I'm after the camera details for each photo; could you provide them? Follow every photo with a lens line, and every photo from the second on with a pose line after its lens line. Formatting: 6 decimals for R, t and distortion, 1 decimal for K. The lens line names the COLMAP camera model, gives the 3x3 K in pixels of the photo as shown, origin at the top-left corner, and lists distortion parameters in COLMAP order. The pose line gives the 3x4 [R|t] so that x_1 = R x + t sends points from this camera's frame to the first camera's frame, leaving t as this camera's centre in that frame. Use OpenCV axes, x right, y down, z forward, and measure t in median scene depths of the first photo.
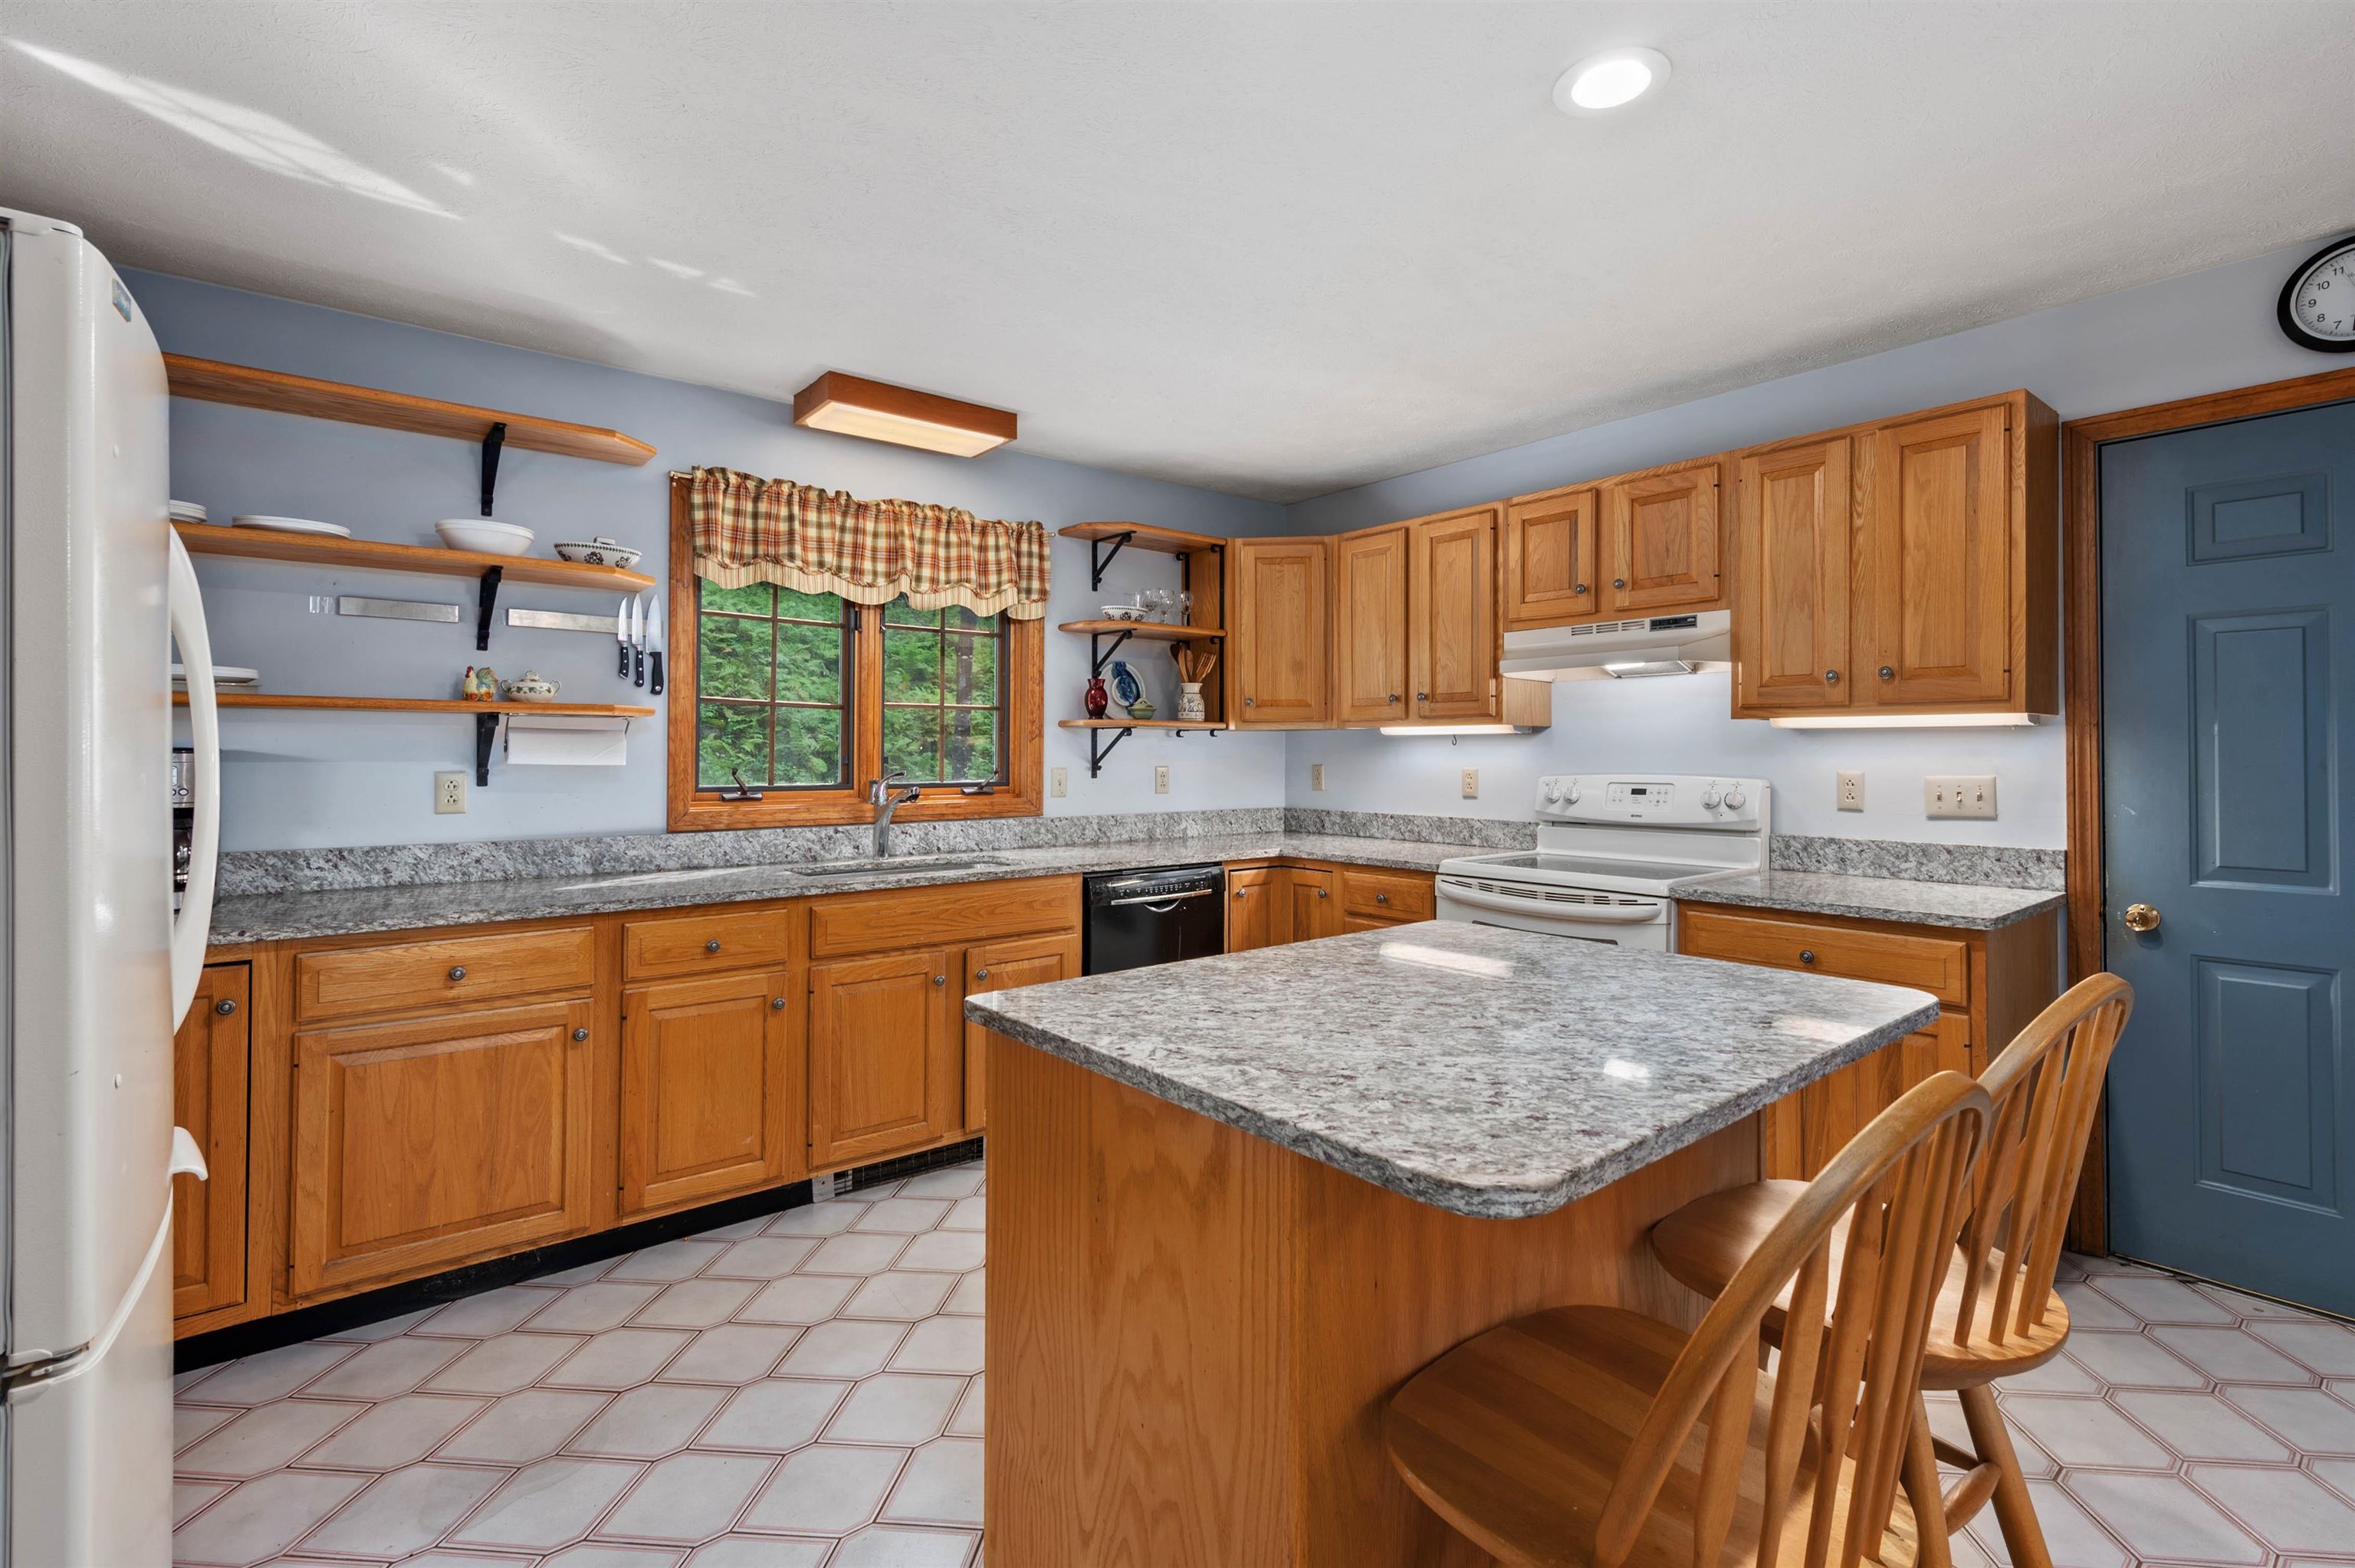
lens RADIAL K [[1074.3, 0, 1205.9], [0, 1074.3, 739.0], [0, 0, 1]] dist [-0.002191, -0.000053]
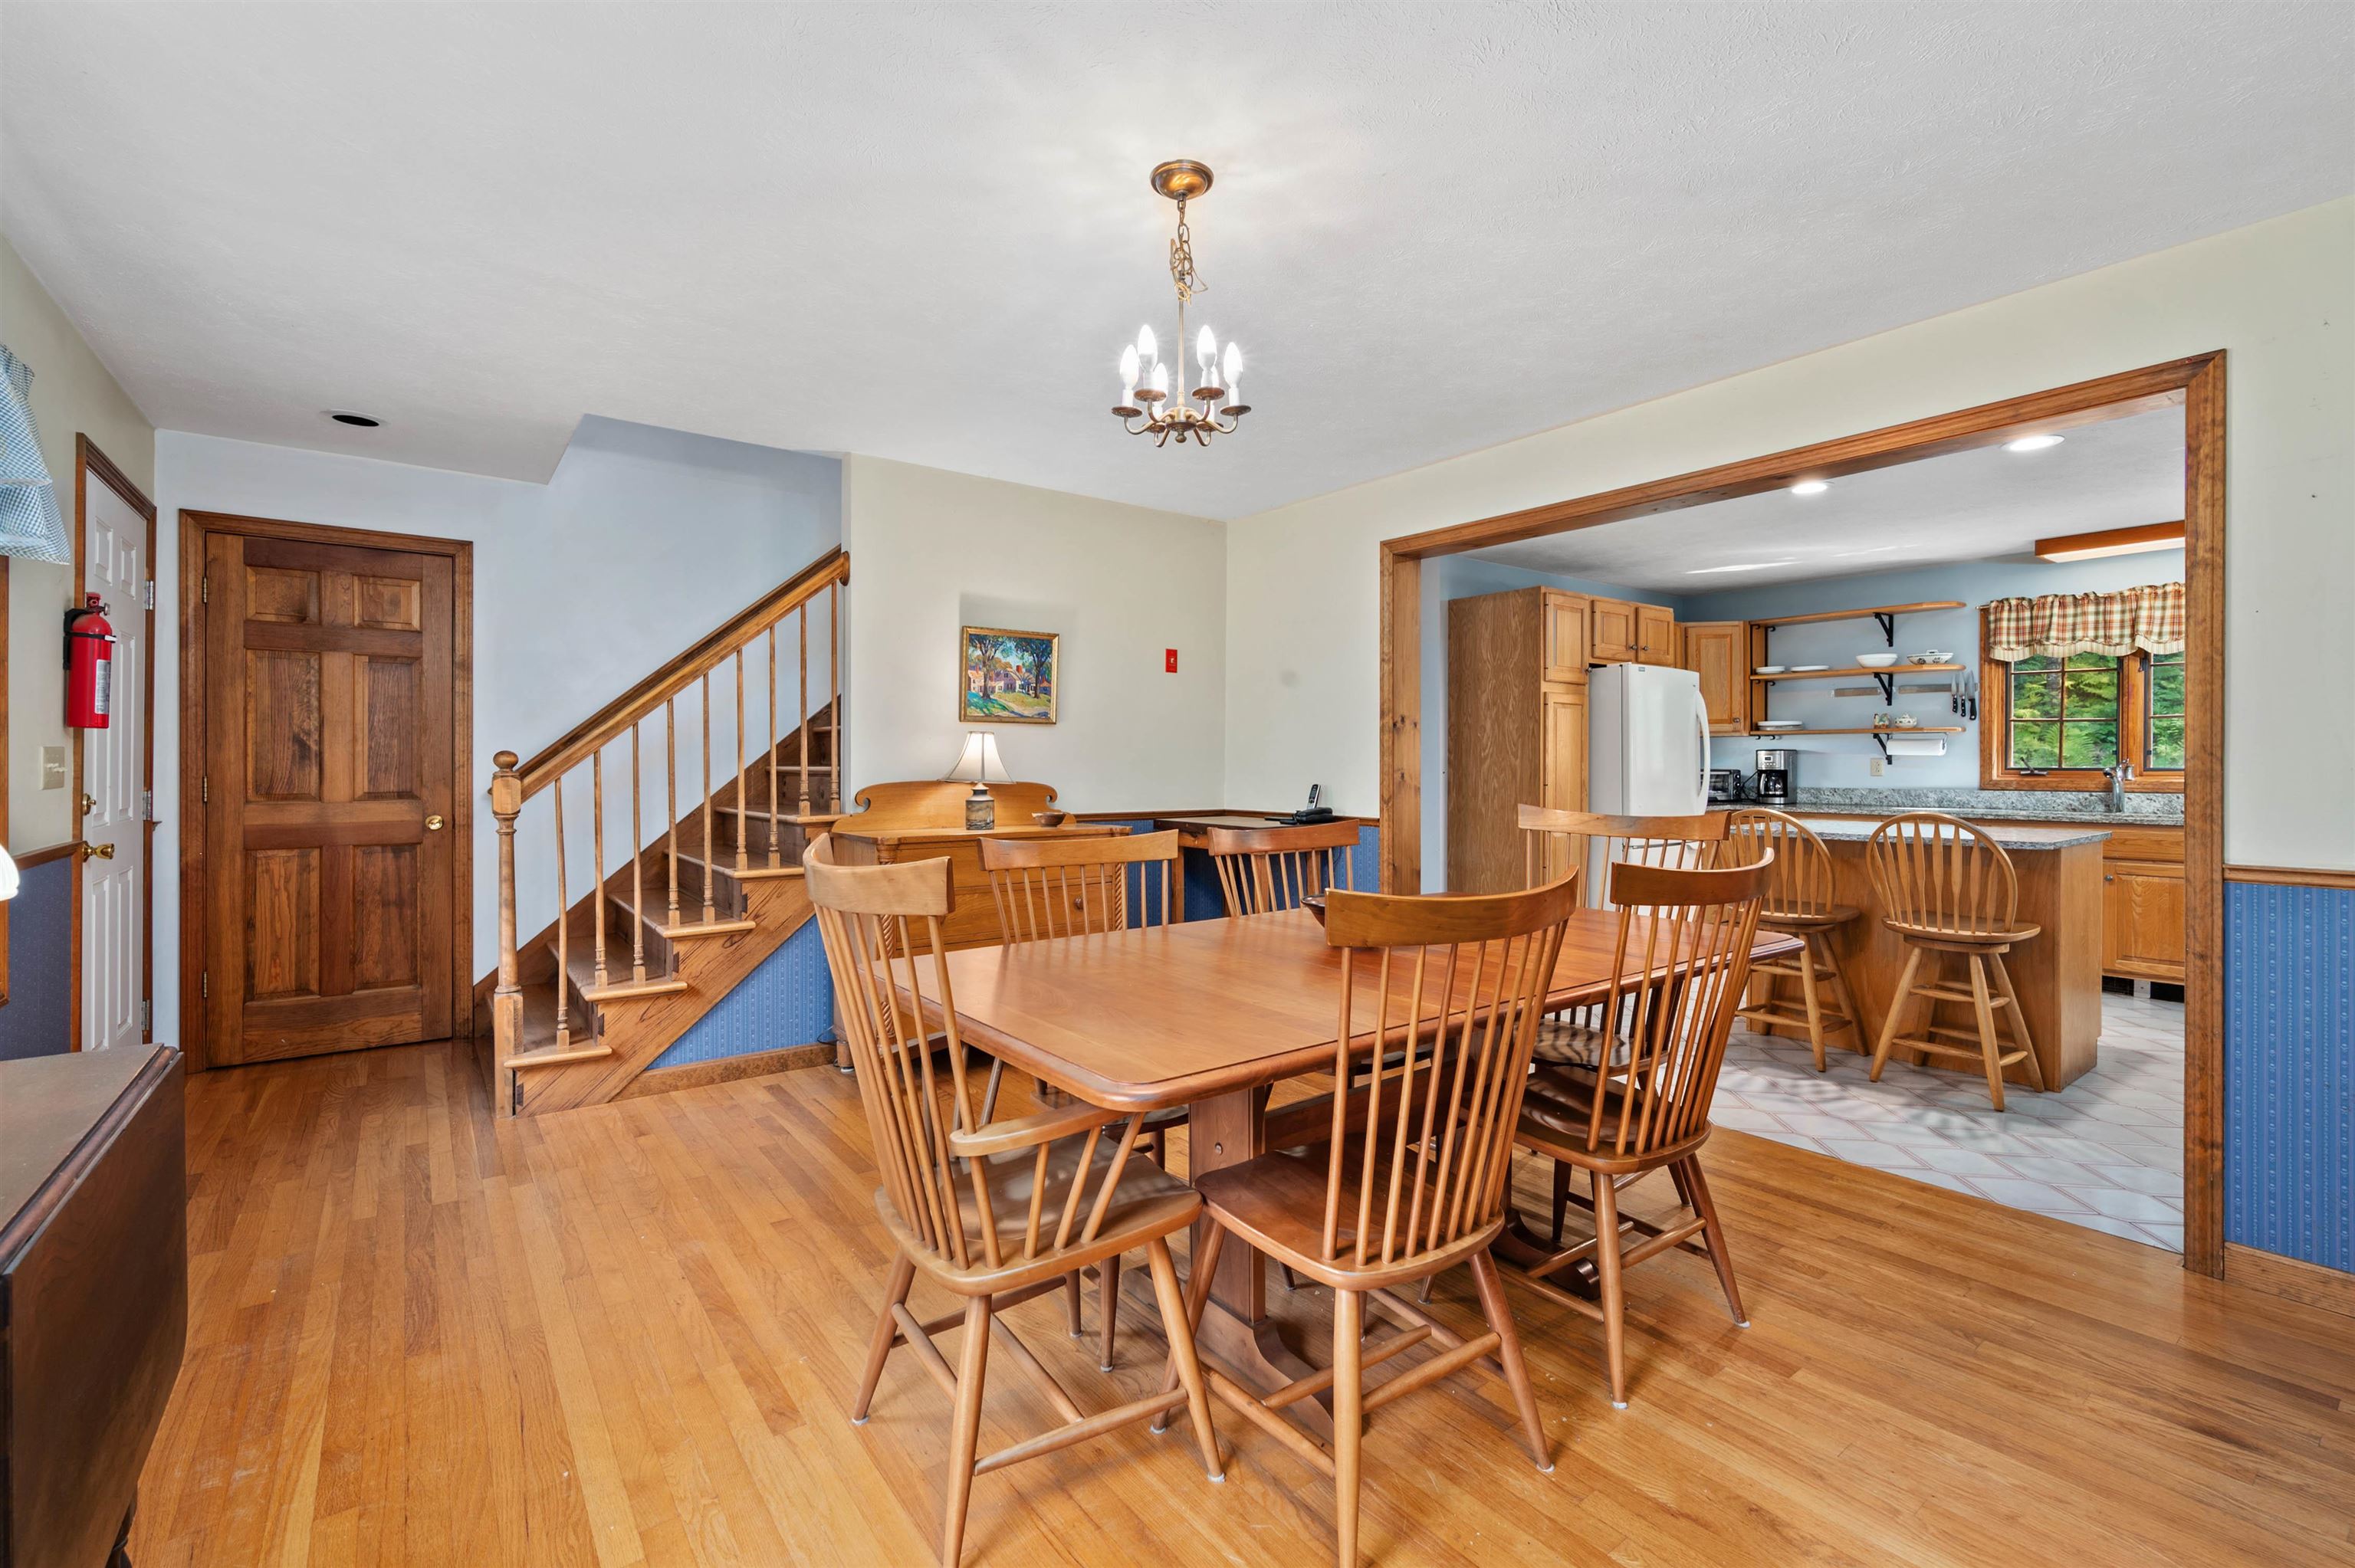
lens RADIAL K [[1019.0, 0, 1185.2], [0, 1019.0, 772.5], [0, 0, 1]] dist [-0.003137, 0.000546]
pose [[-0.051909, 0.007893, -0.998621, 1.376128], [0.013480, 0.999883, 0.007203, 0.021181], [0.998561, -0.013088, -0.052009, -0.345240]]
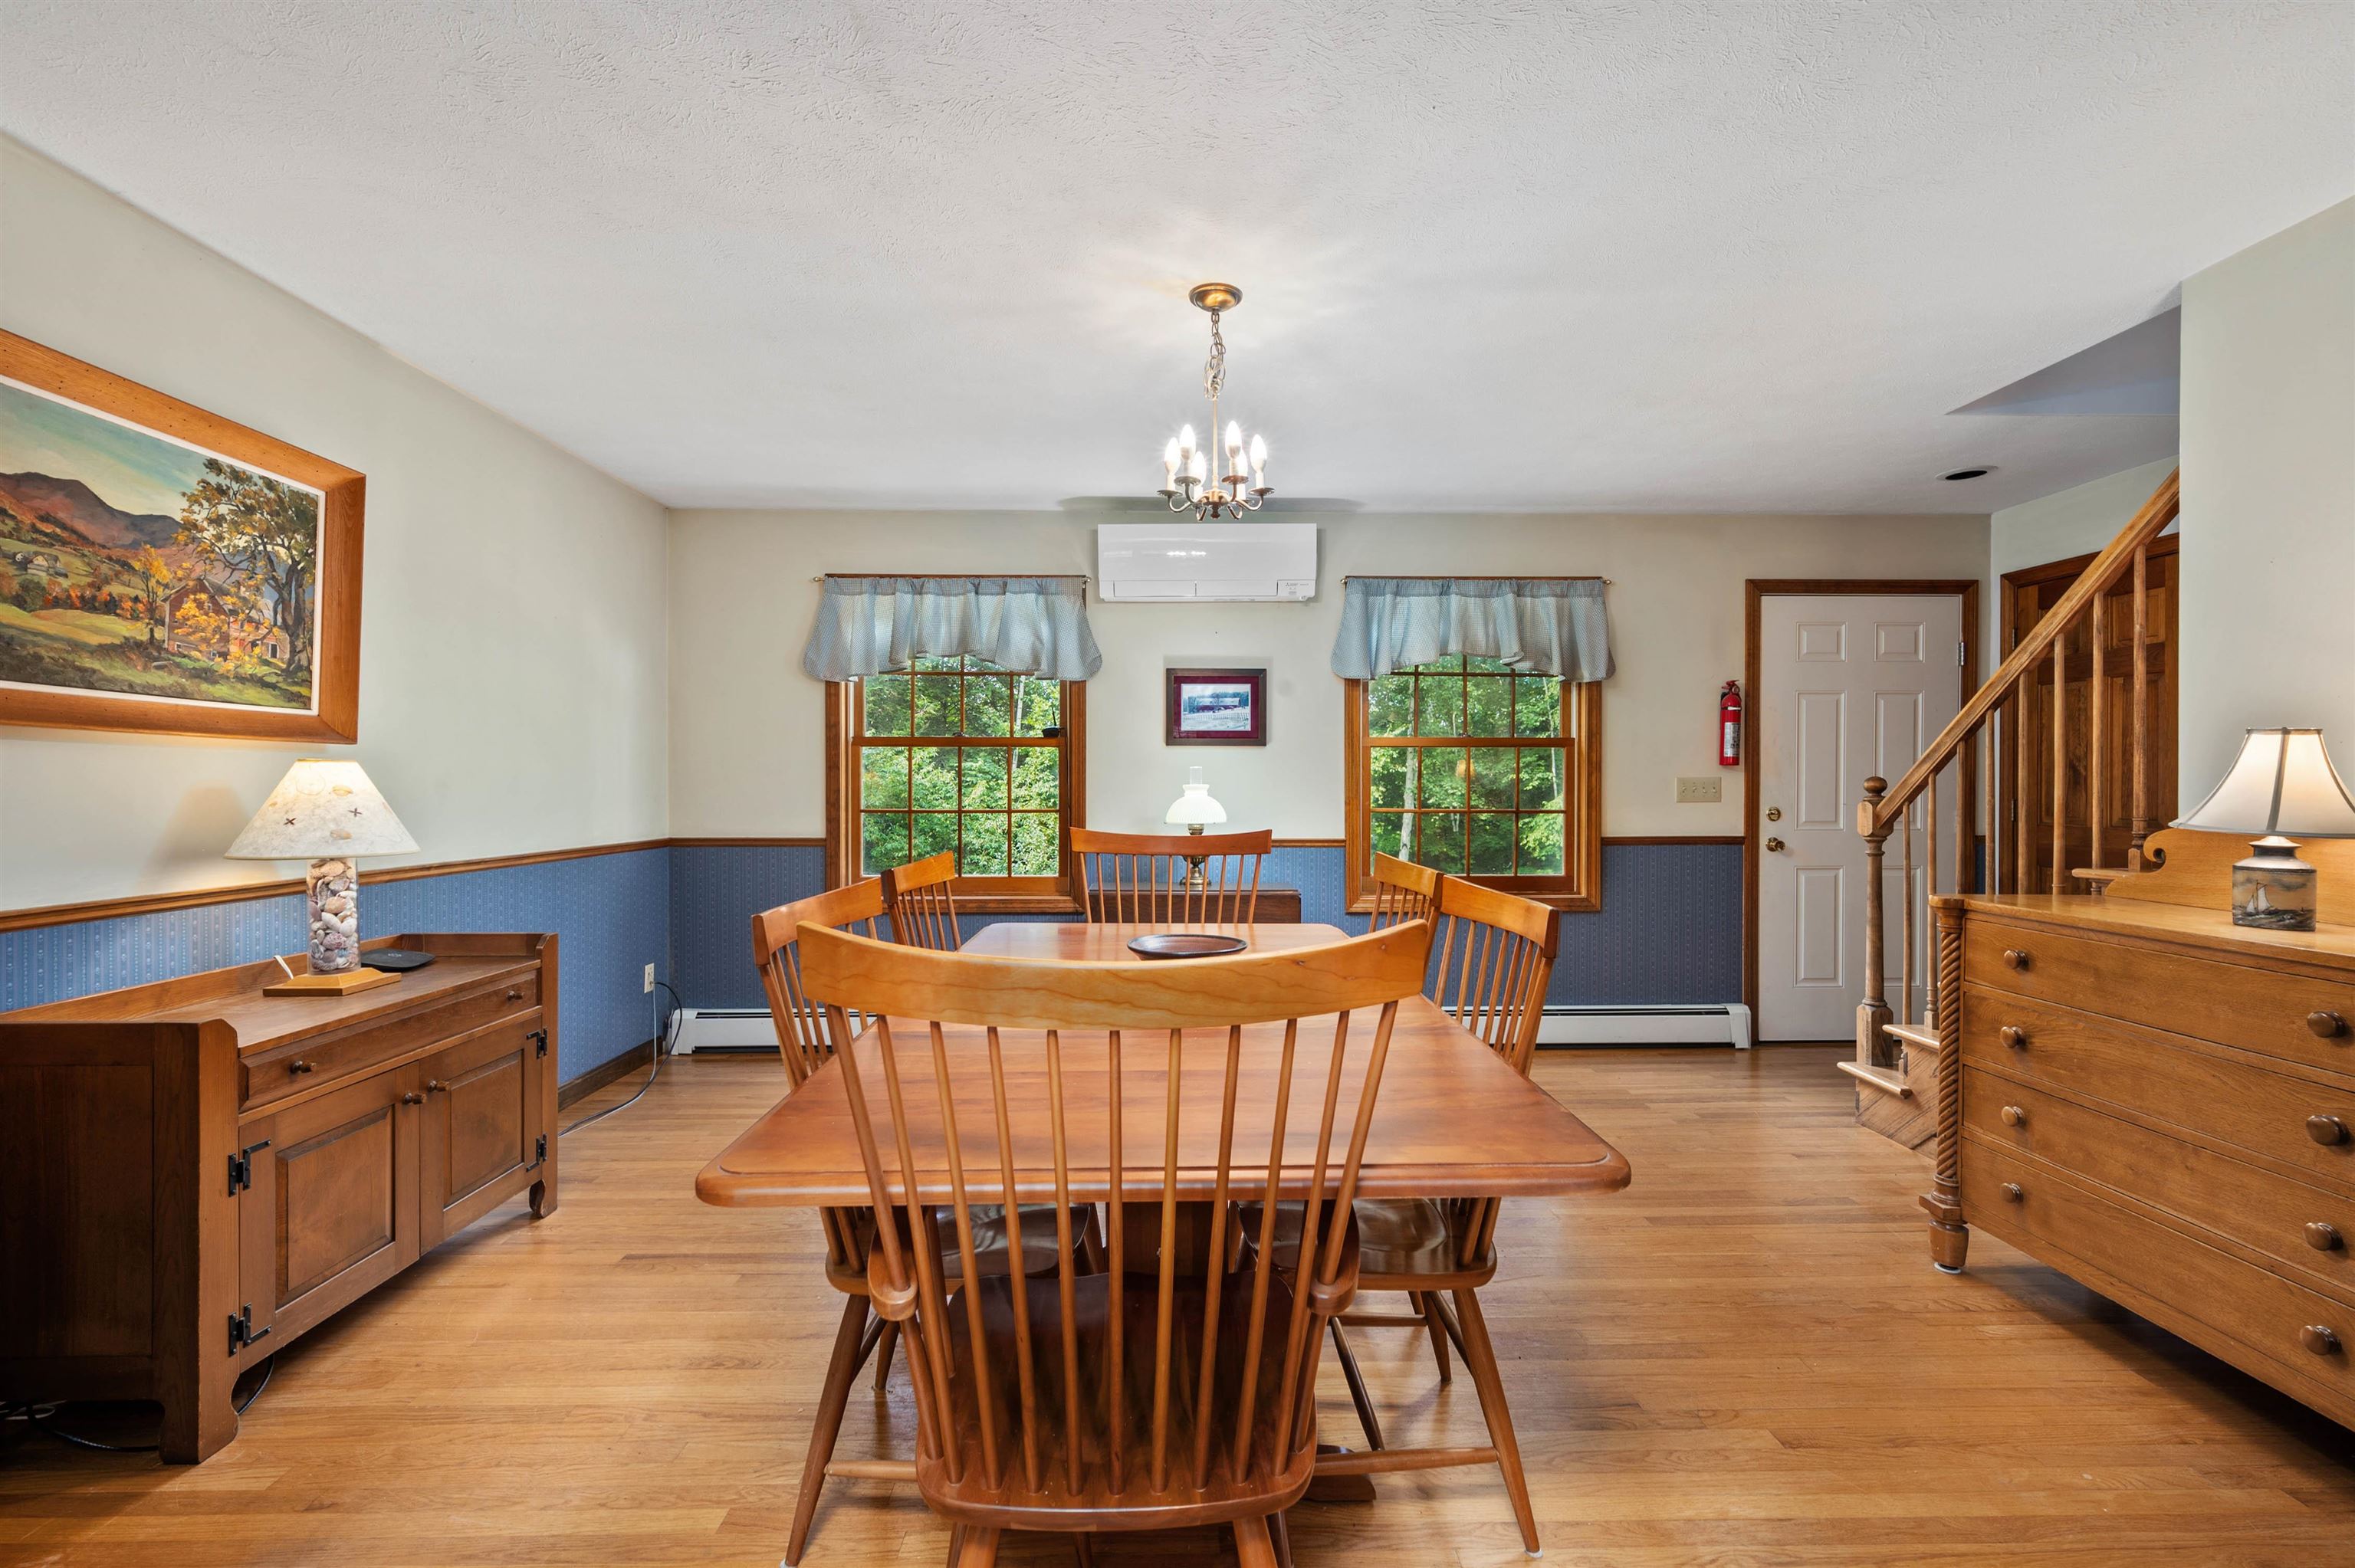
lens RADIAL K [[1019.0, 0, 1176.1], [0, 1019.0, 788.5], [0, 0, 1]] dist [-0.003137, 0.000546]
pose [[-0.777785, -0.006534, 0.628496, 0.319758], [-0.011411, 0.999928, -0.003726, 0.022714], [-0.628426, -0.010070, -0.777804, 0.208225]]
